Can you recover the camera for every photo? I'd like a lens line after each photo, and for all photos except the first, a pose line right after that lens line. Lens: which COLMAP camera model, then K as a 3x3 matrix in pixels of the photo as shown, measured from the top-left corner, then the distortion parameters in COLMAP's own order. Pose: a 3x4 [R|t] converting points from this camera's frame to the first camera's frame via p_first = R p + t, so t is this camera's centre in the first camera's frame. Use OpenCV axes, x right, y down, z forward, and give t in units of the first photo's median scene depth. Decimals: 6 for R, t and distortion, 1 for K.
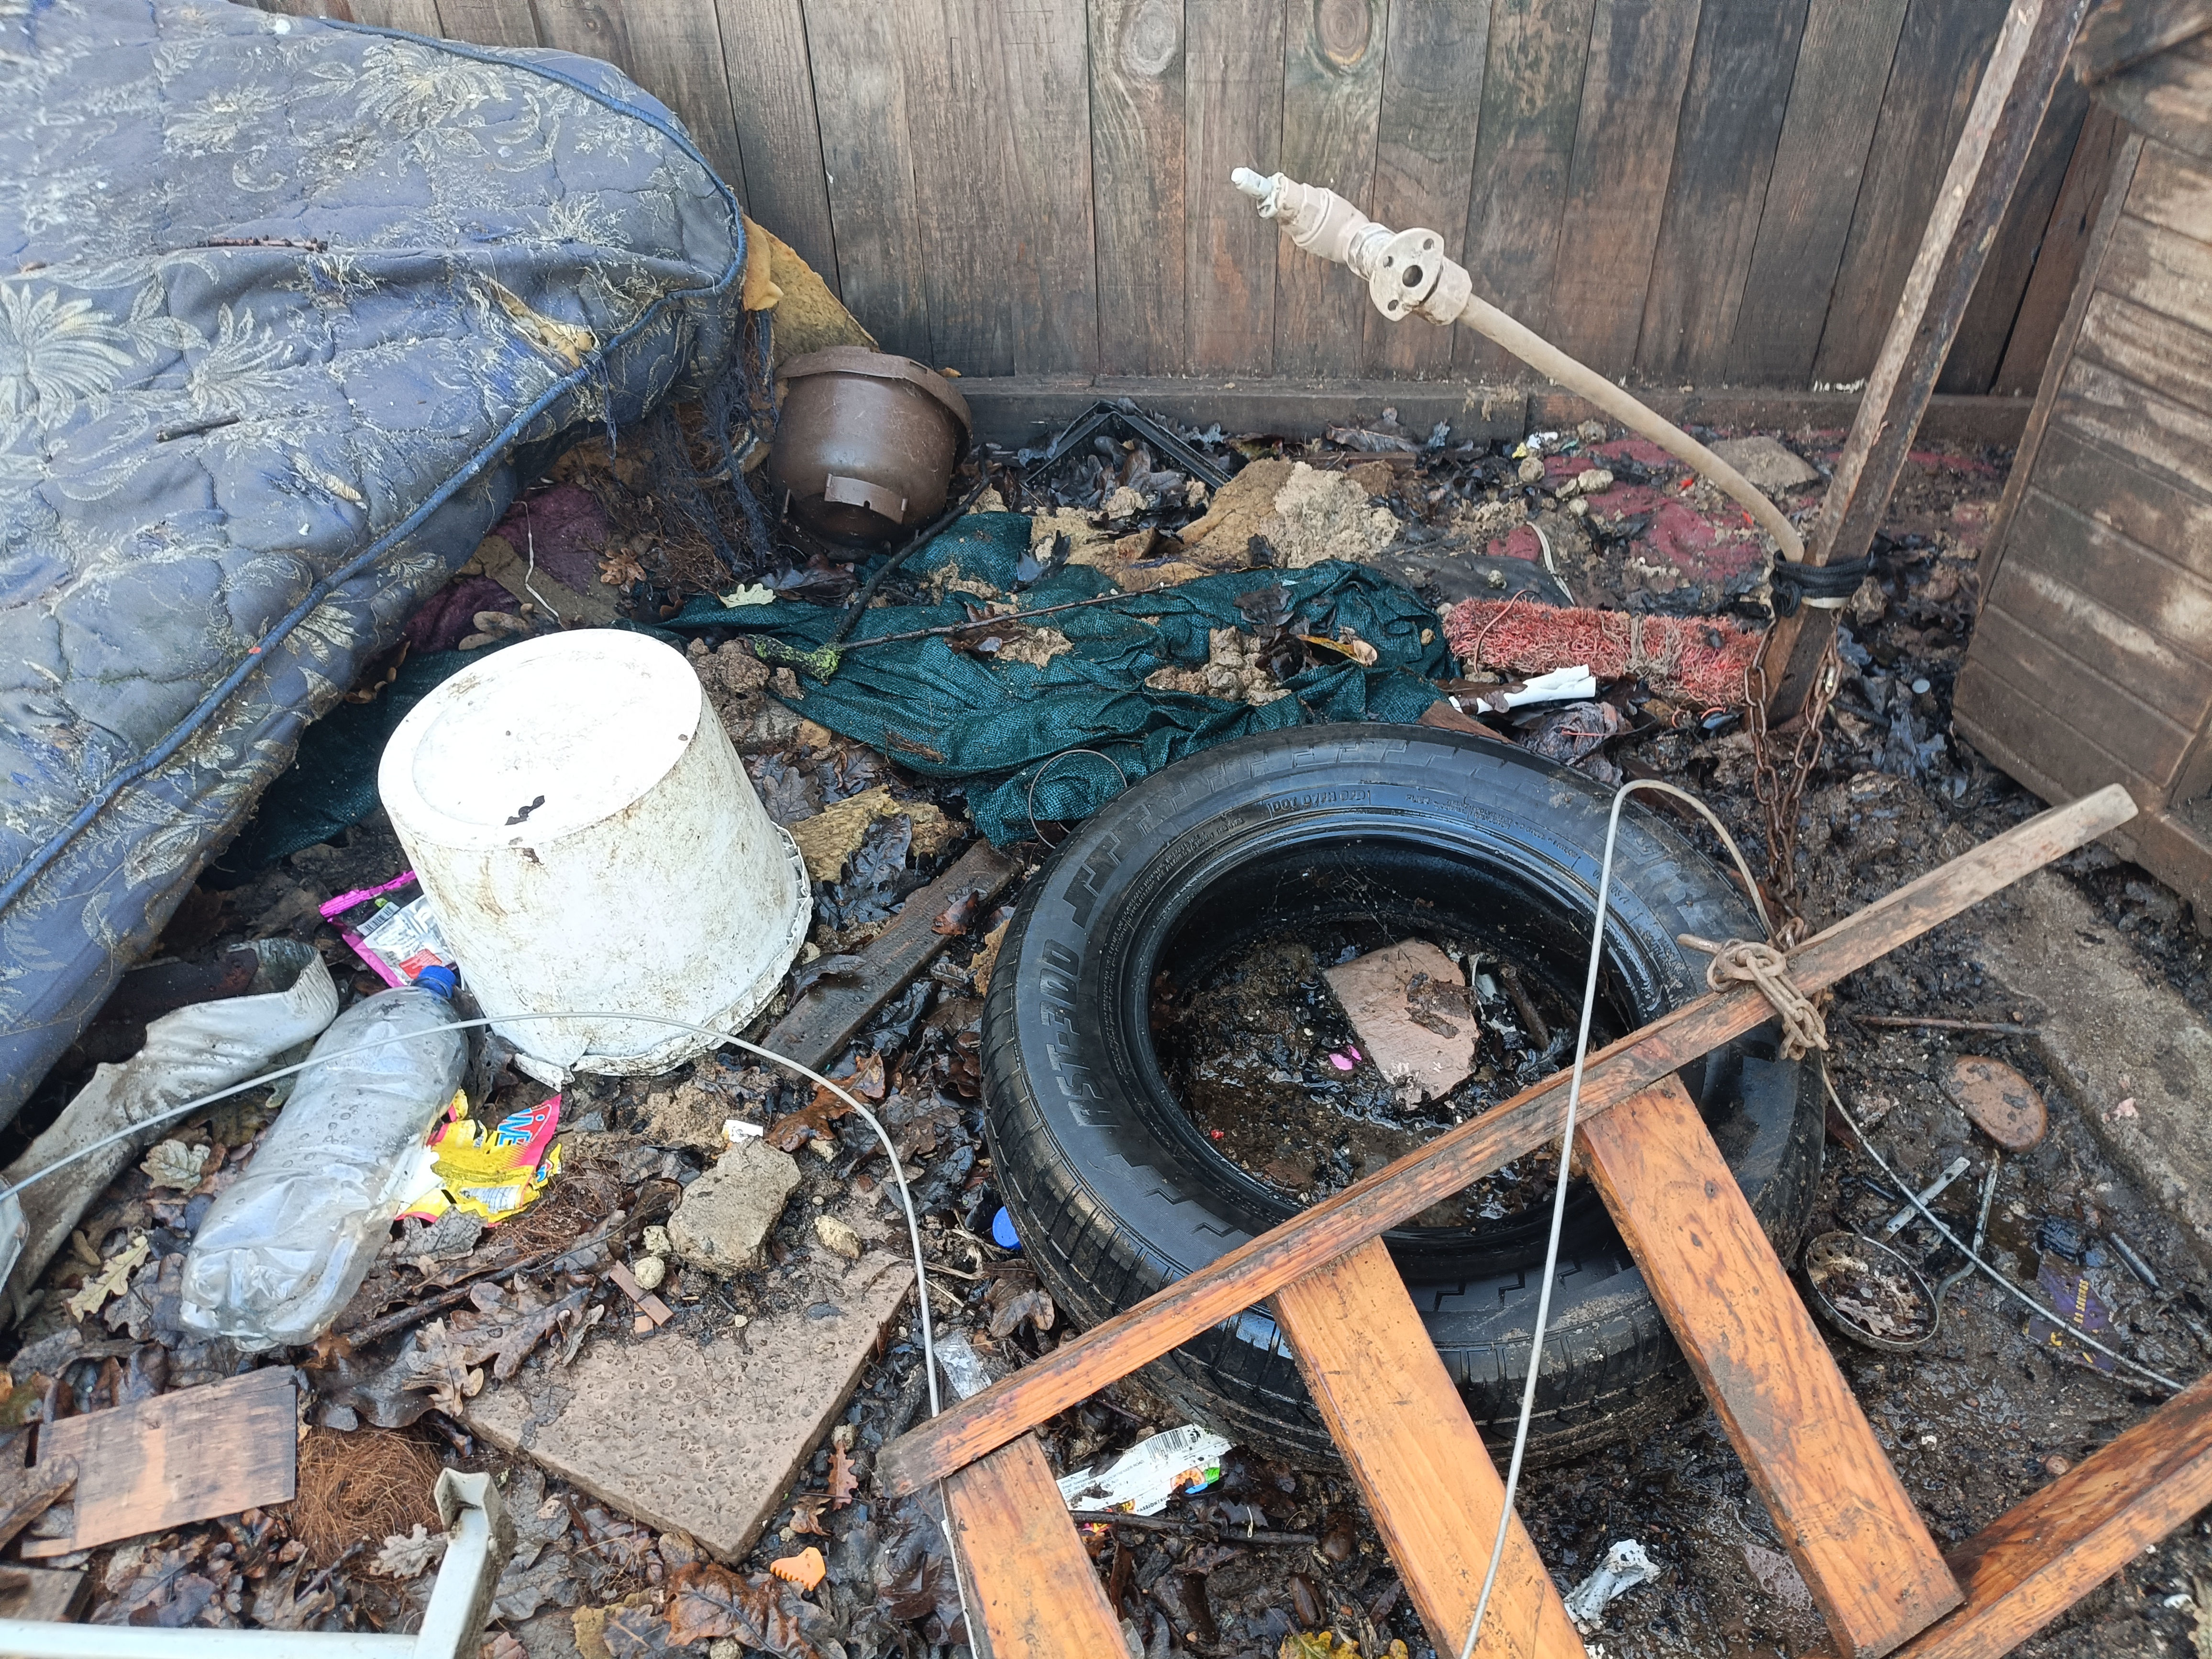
lens RADIAL K [[1622.4, 0, 1100.2], [0, 1622.4, 834.8], [0, 0, 1]] dist [0.038995, -0.031294]
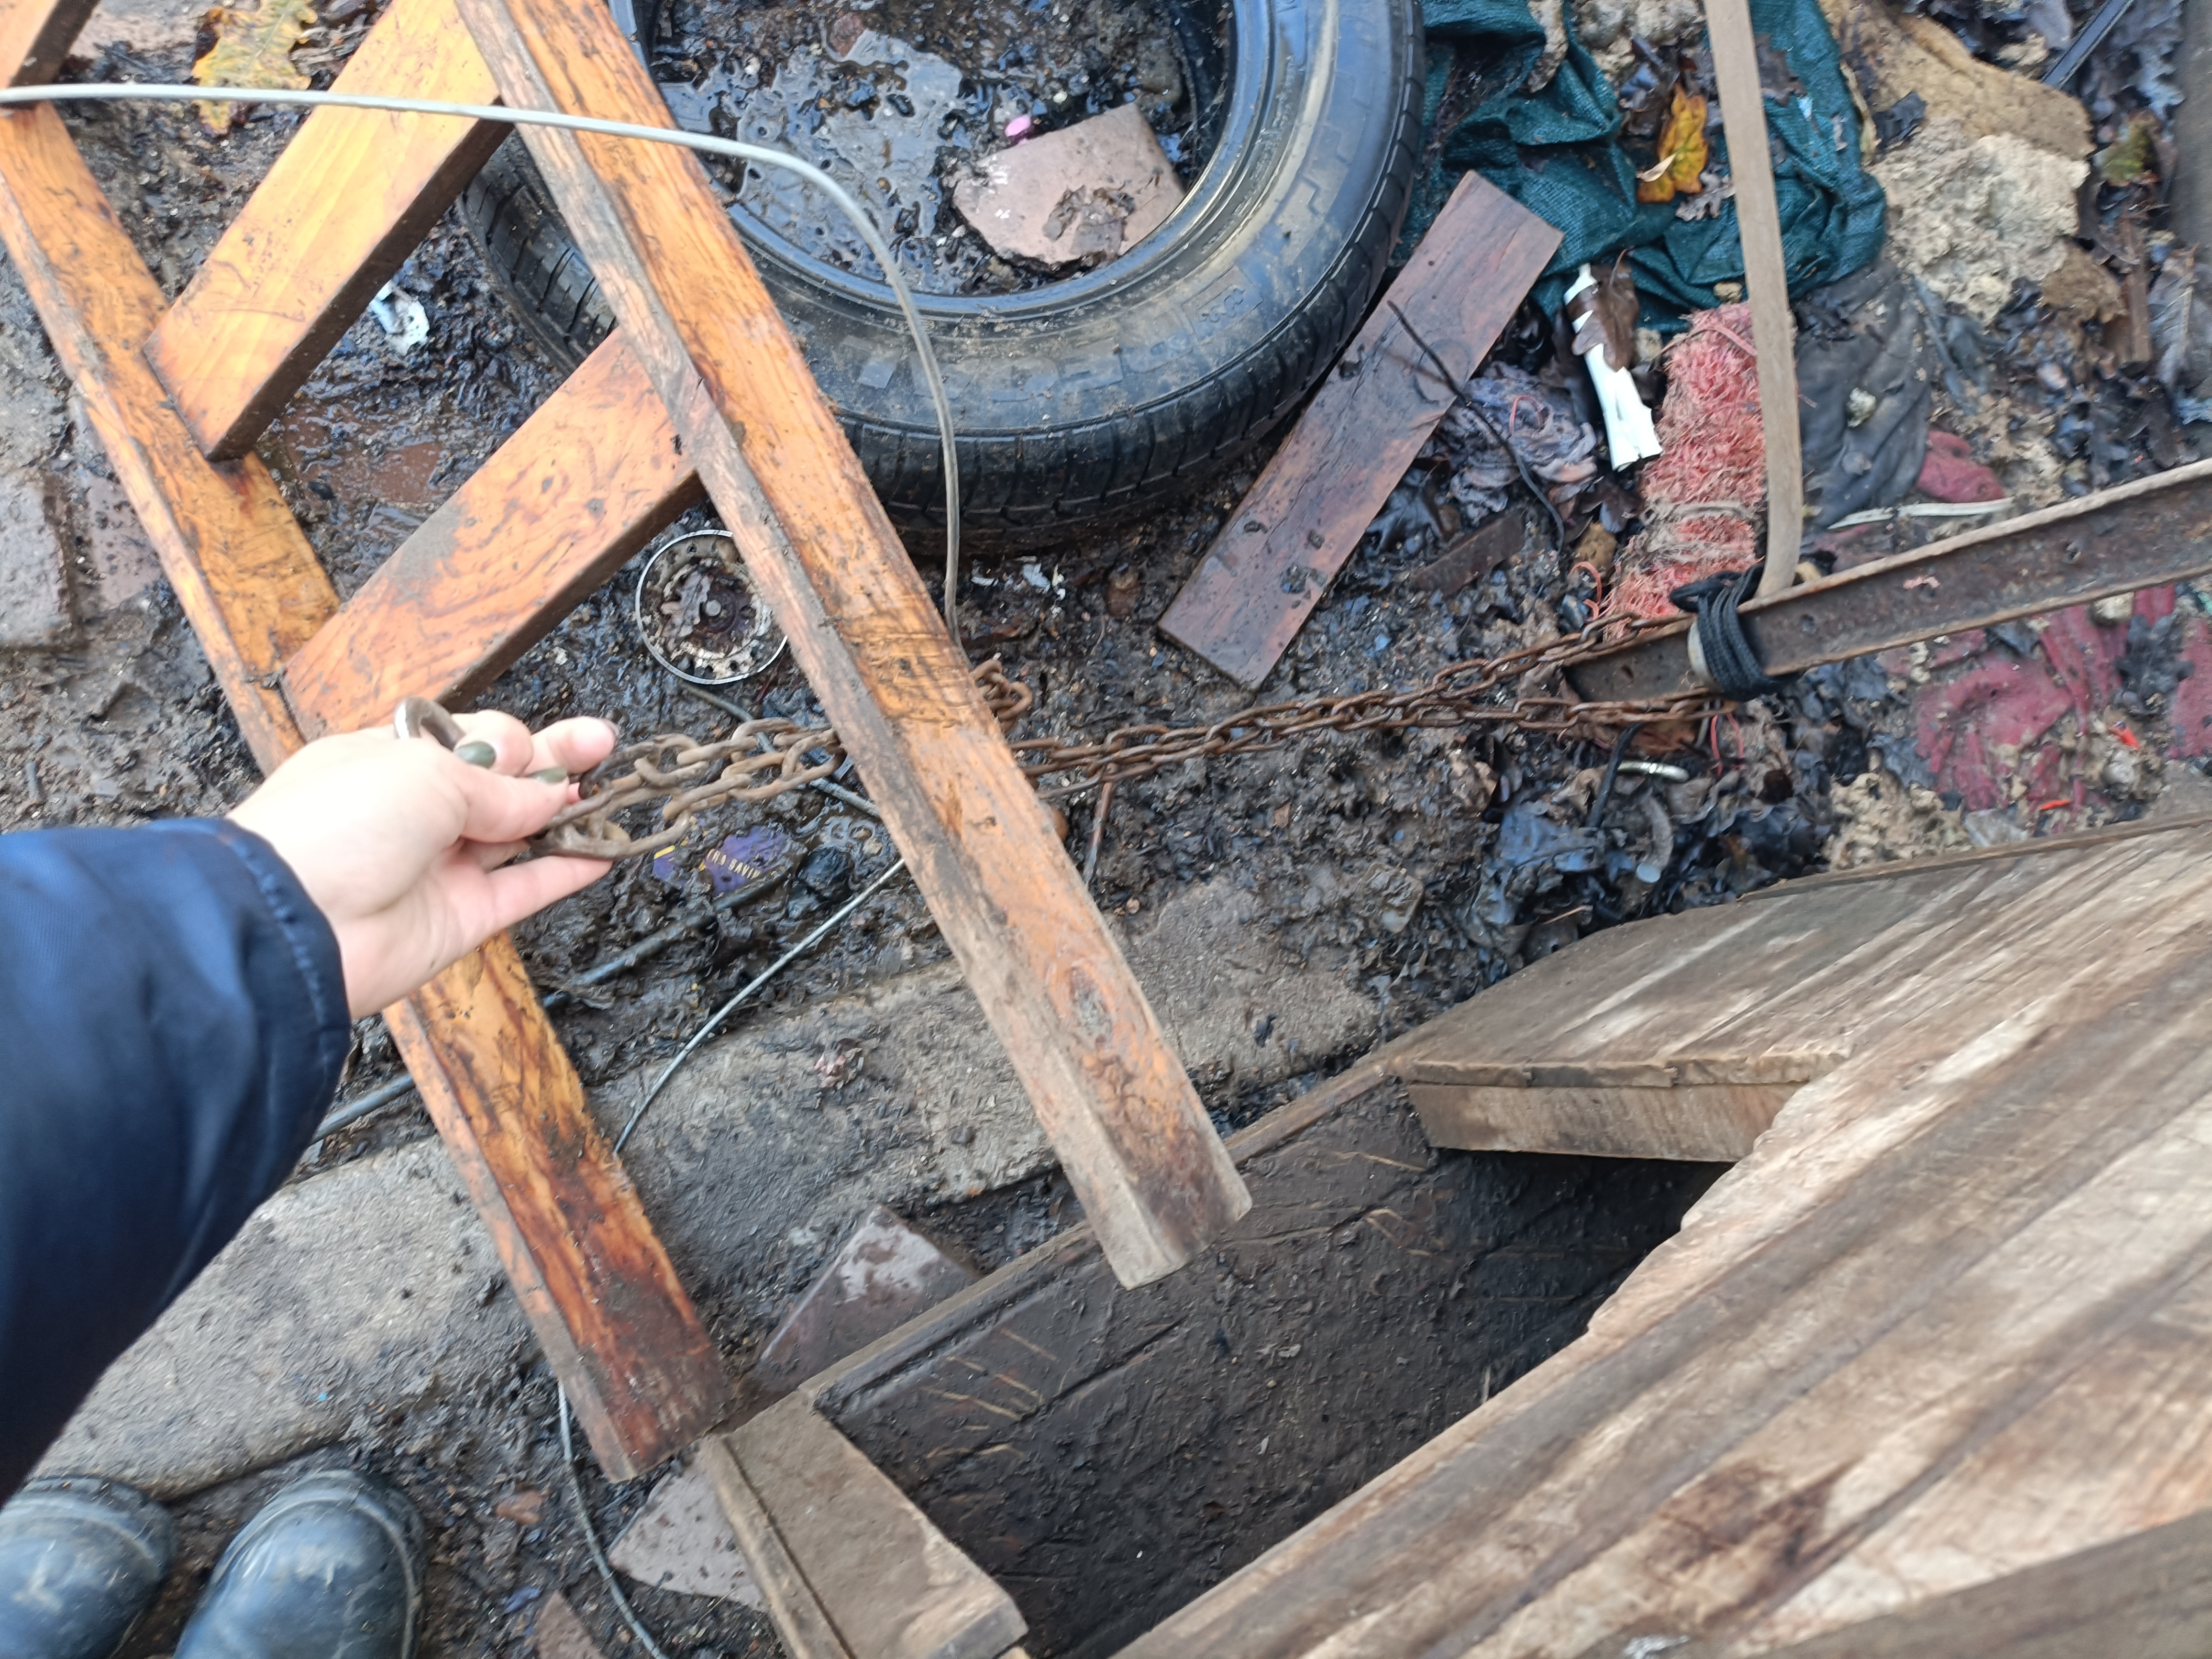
lens RADIAL K [[1622.4, 0, 1100.2], [0, 1622.4, 834.8], [0, 0, 1]] dist [0.038995, -0.031294]
pose [[0.094171, 0.992124, -0.082597, 0.543958], [-0.845133, 0.123517, 0.520091, -0.269358], [0.526197, 0.020828, 0.850108, 0.292466]]
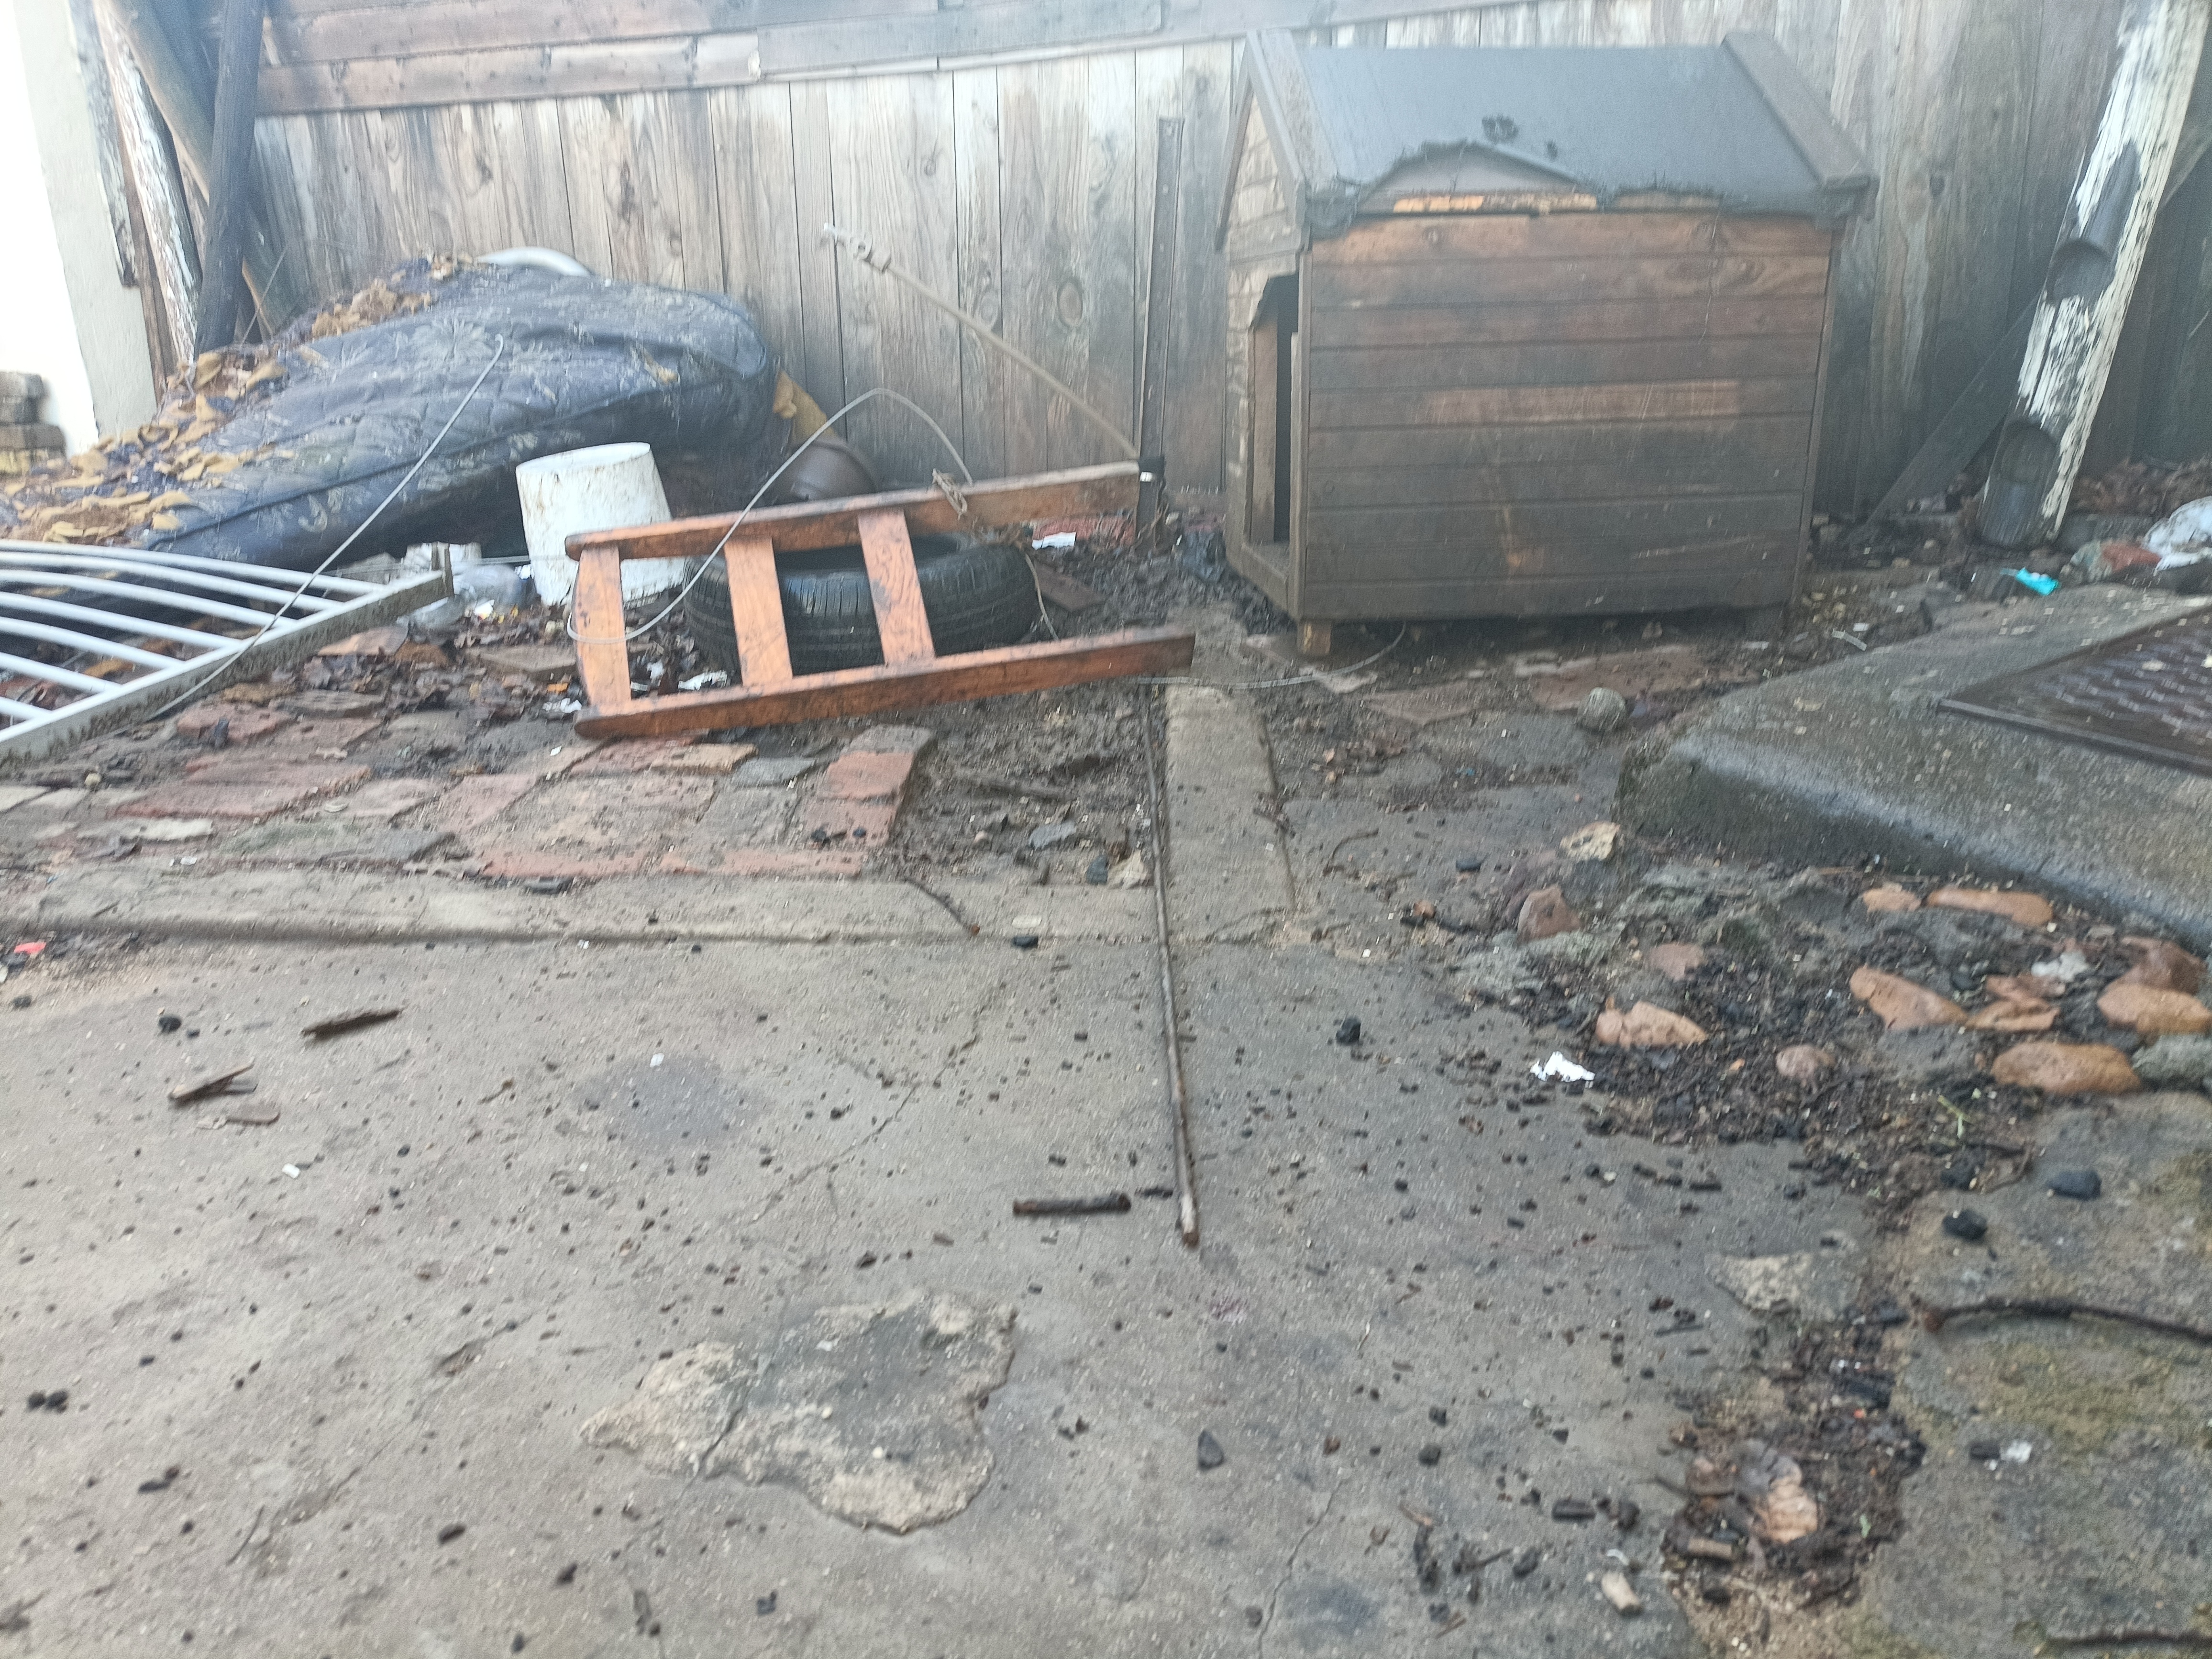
lens RADIAL K [[1617.9, 0, 1102.3], [0, 1617.9, 847.4], [0, 0, 1]] dist [0.040142, -0.030395]
pose [[0.964602, 0.105539, -0.241669, 0.942690], [-0.183443, 0.926905, -0.327407, 1.006906], [0.189449, 0.360150, 0.913455, -0.782118]]
